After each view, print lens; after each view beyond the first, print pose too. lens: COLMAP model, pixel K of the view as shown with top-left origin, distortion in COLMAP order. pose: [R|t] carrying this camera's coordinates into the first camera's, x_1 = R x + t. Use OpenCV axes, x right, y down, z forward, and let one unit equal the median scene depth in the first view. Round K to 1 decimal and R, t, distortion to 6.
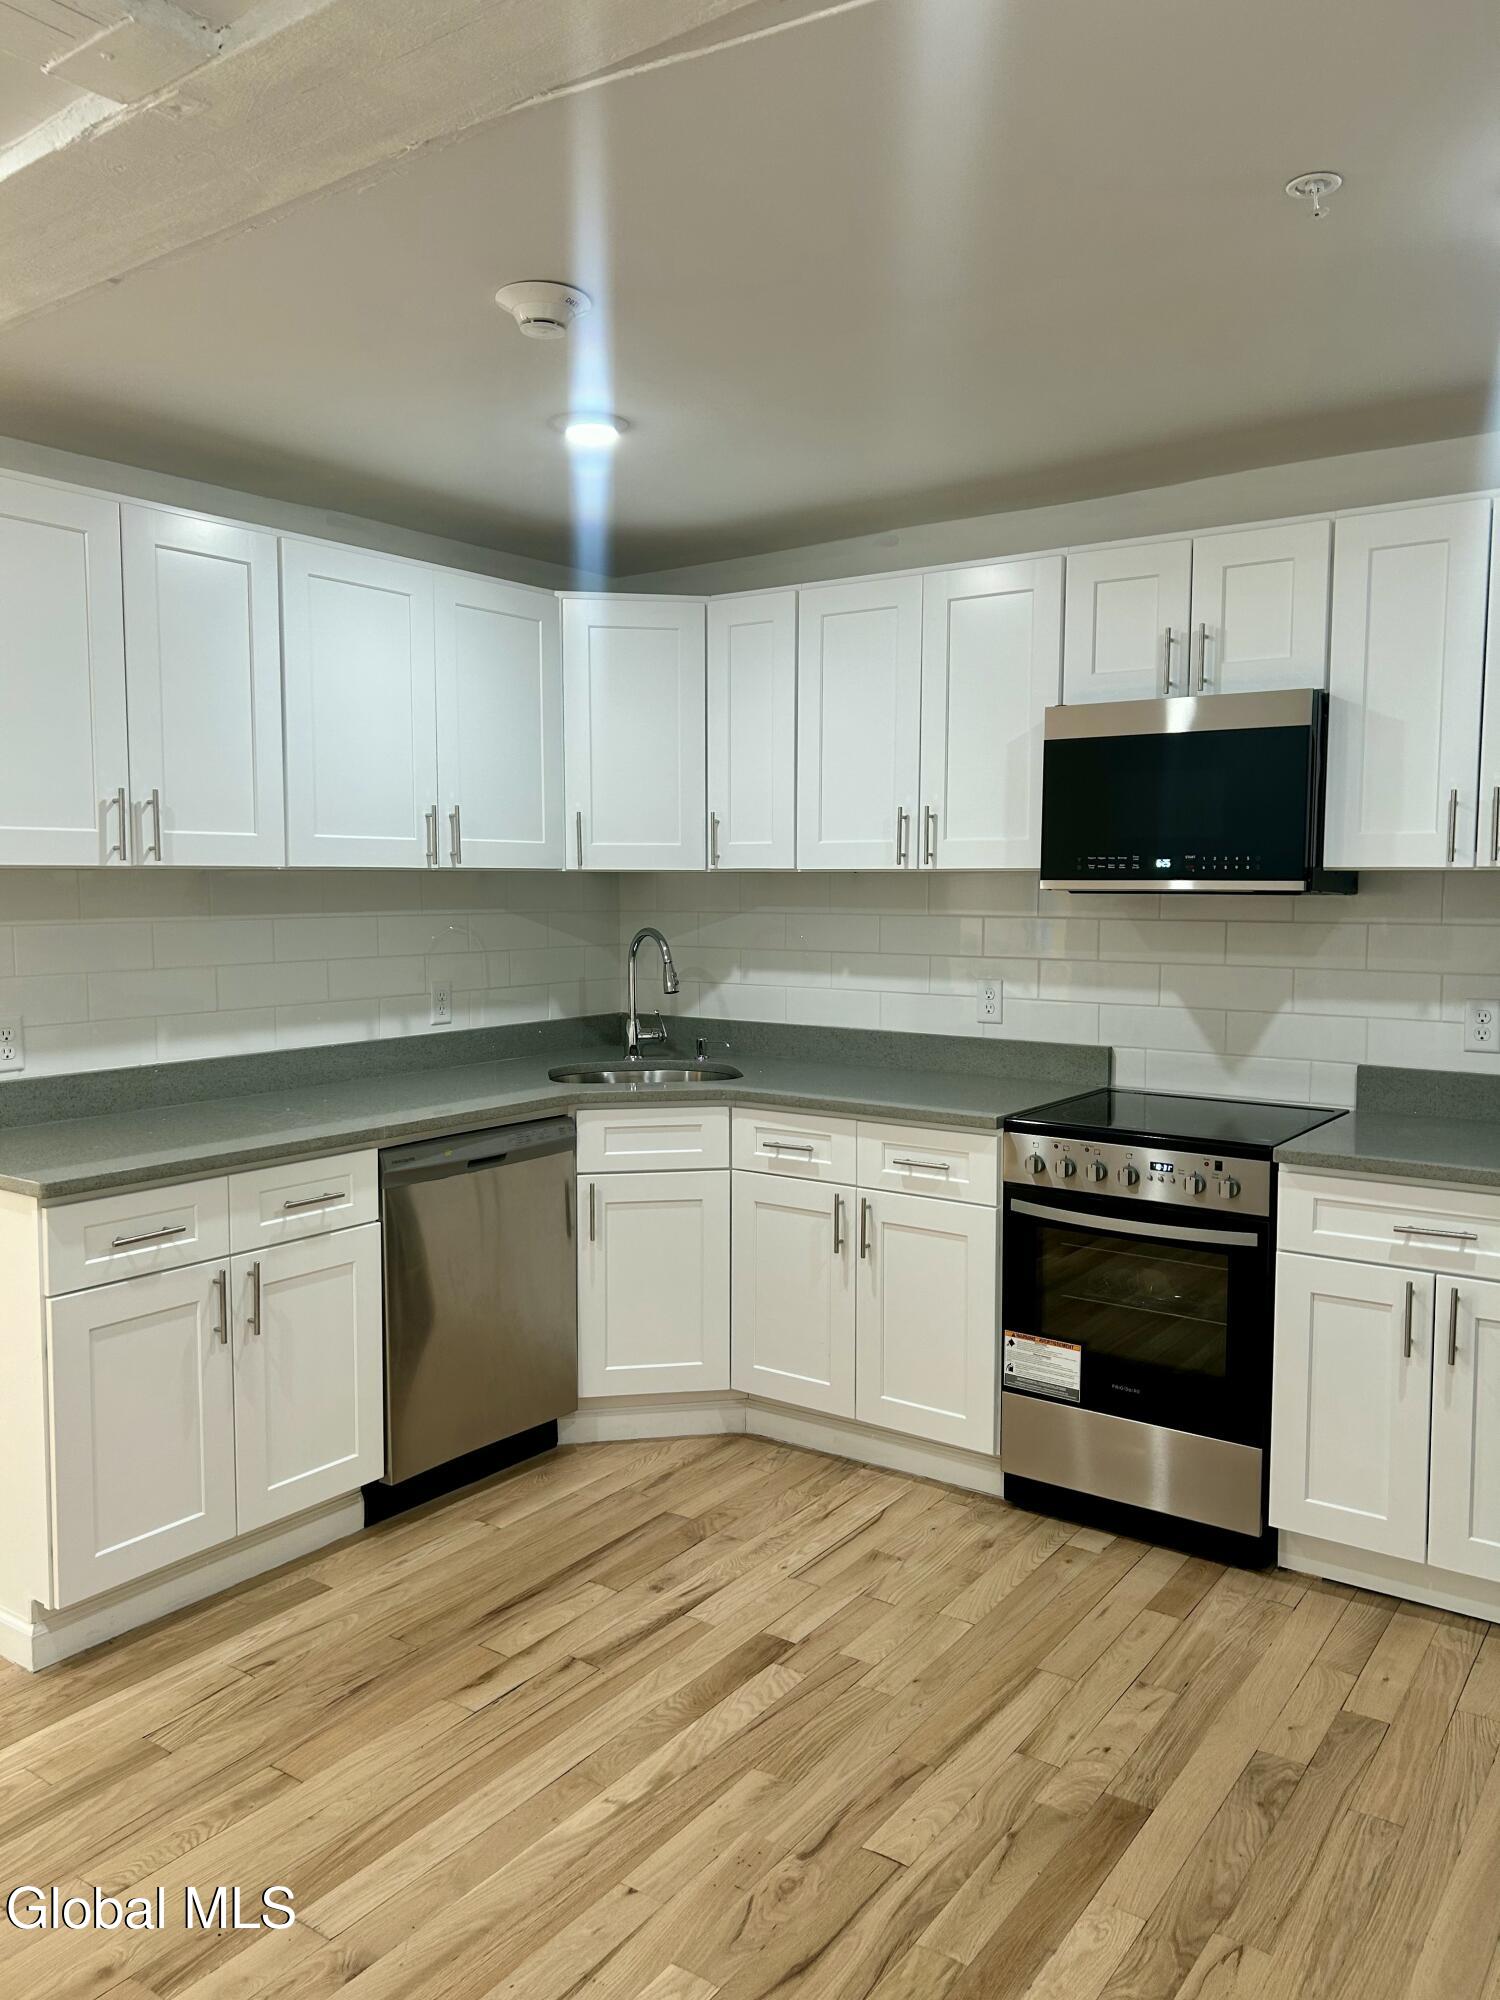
lens RADIAL K [[1529.7, 0, 750.0], [0, 1529.7, 1000.0], [0, 0, 1]] dist [0.067585, -0.068163]
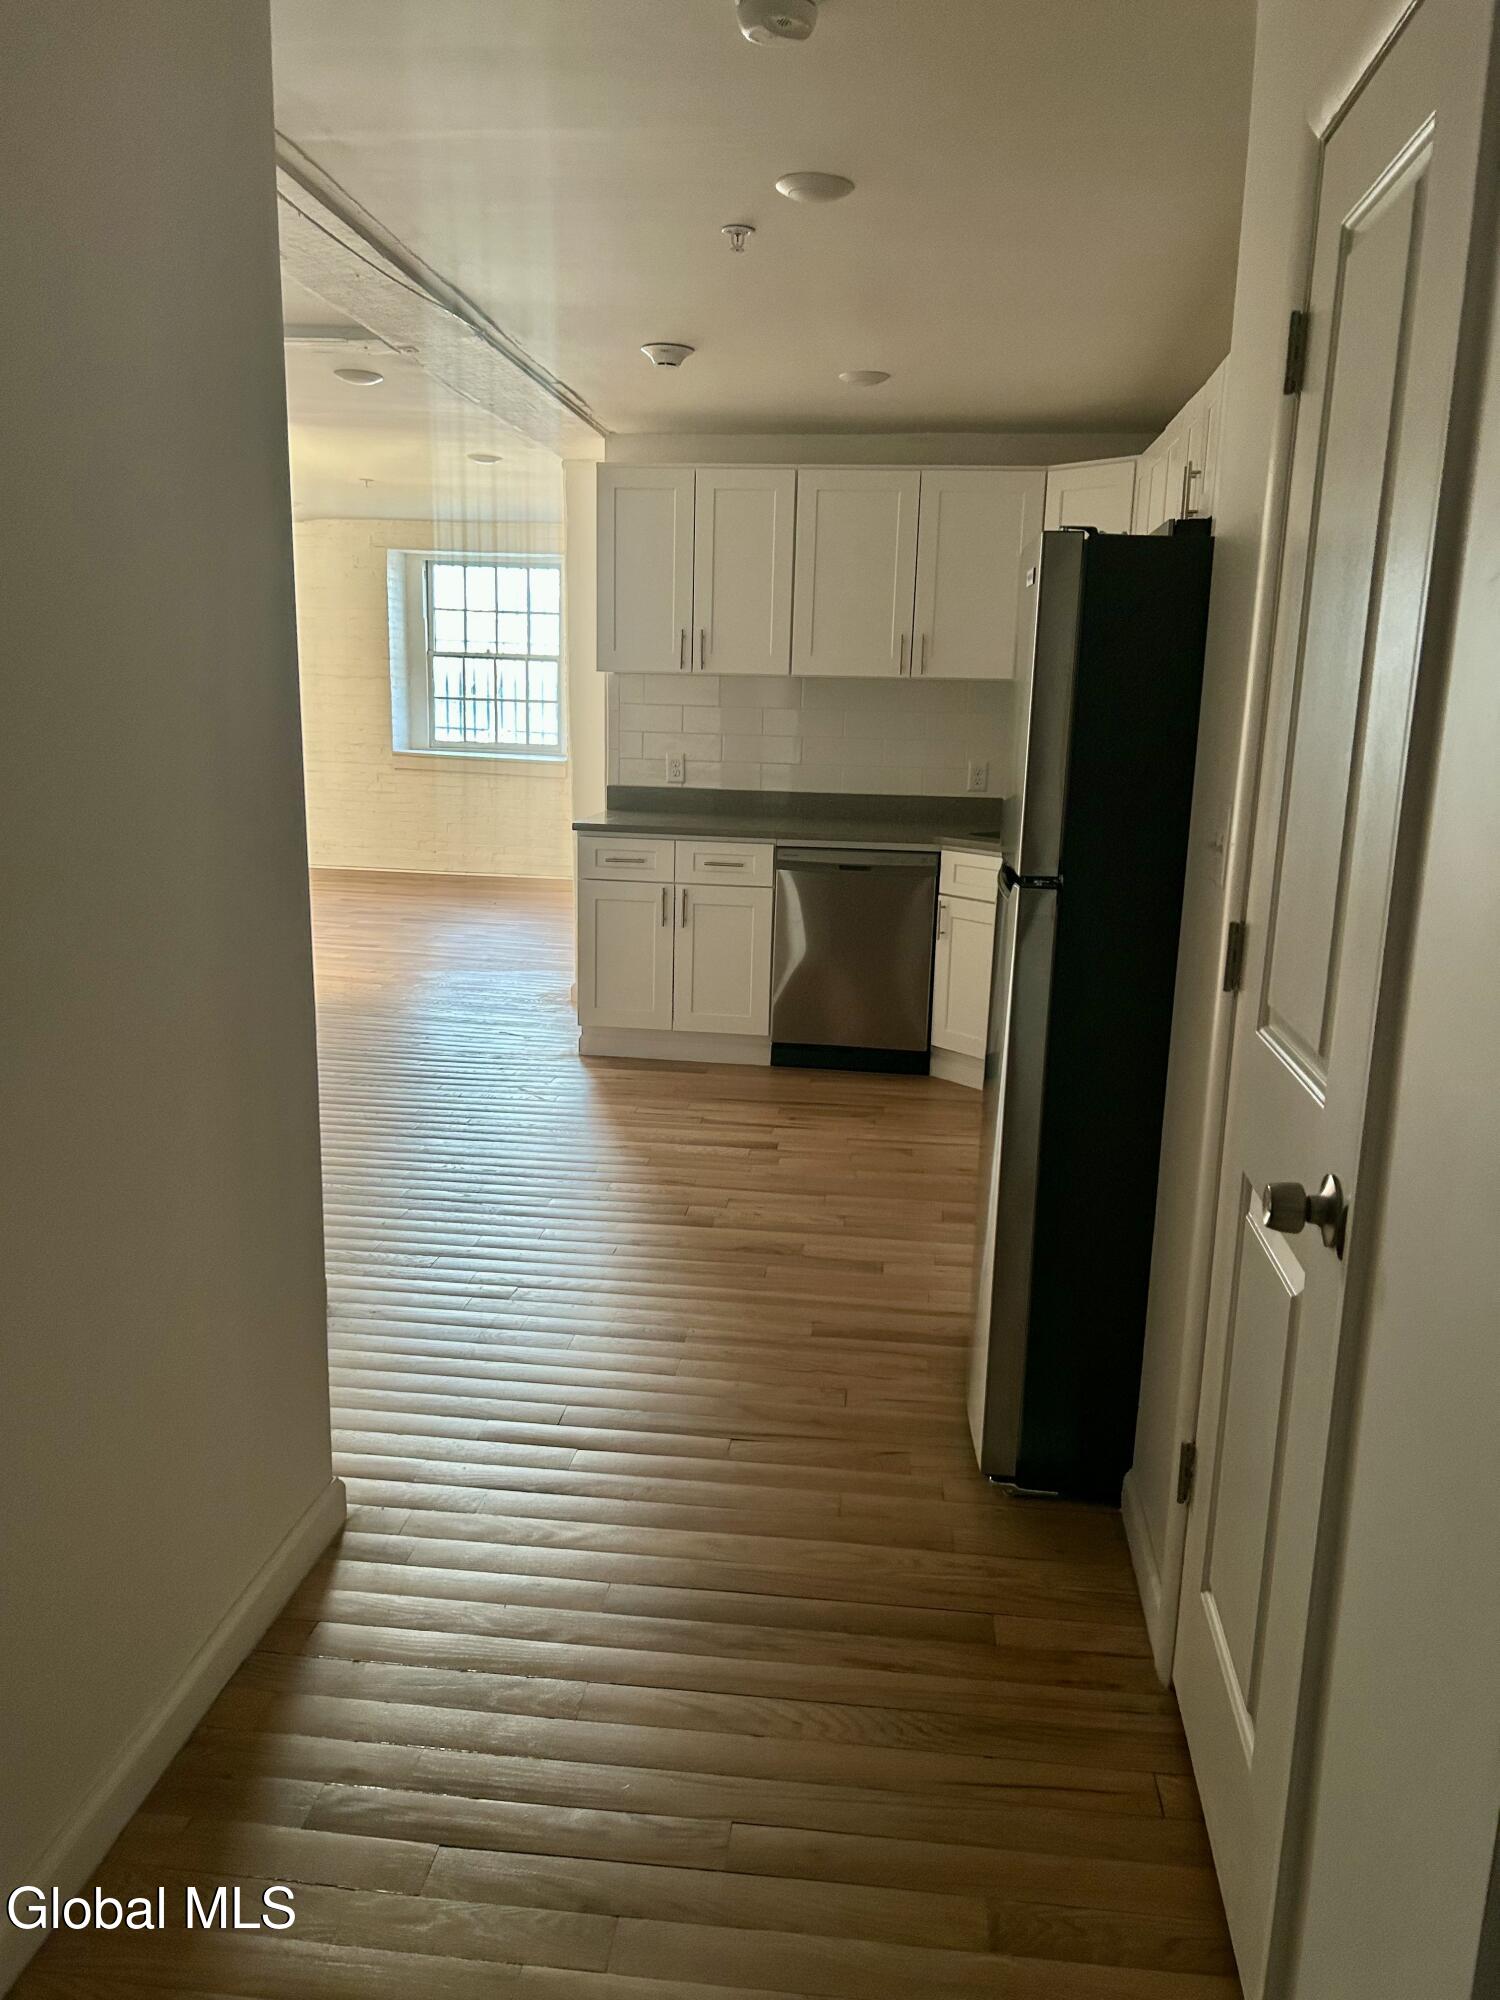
lens RADIAL K [[1501.0, 0, 751.2], [0, 1501.0, 1016.5], [0, 0, 1]] dist [0.064930, -0.069324]
pose [[0.484386, 0.199751, -0.851745, 1.245298], [-0.096603, 0.979844, 0.174855, -0.005351], [0.869504, -0.002416, 0.493920, 0.157824]]
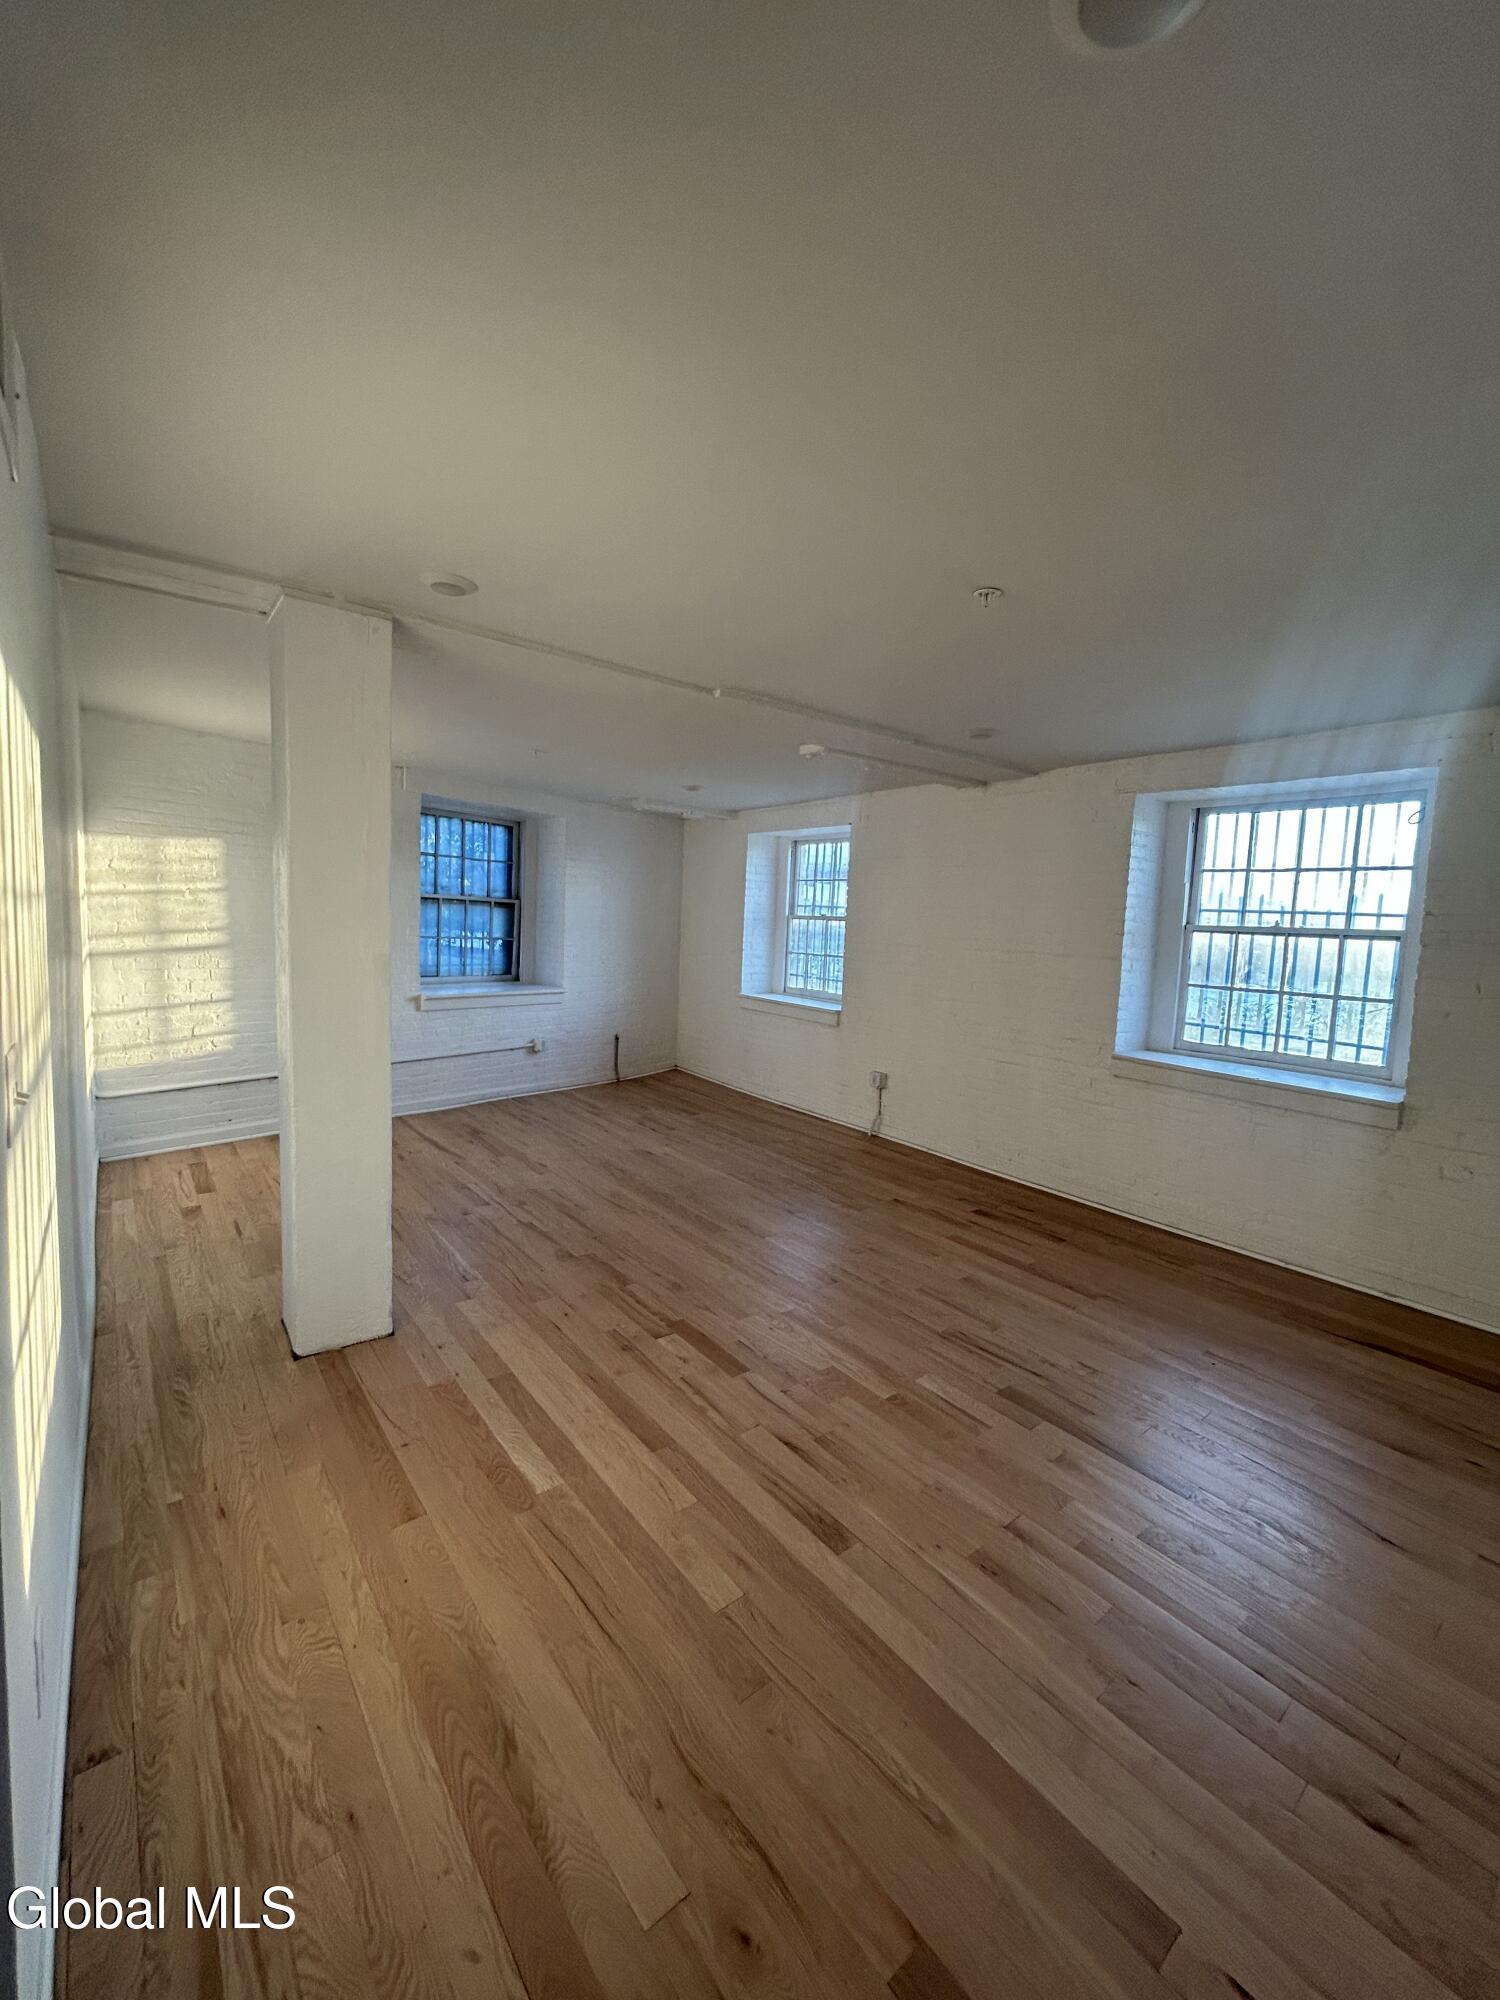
lens RADIAL K [[814.6, 0, 755.0], [0, 814.6, 1001.0], [0, 0, 1]] dist [0.001730, 0.000712]
pose [[-0.273448, 0.078941, -0.958642, -0.601798], [-0.119123, 0.986175, 0.115188, -0.089962], [0.954482, 0.145694, -0.260264, 0.877297]]
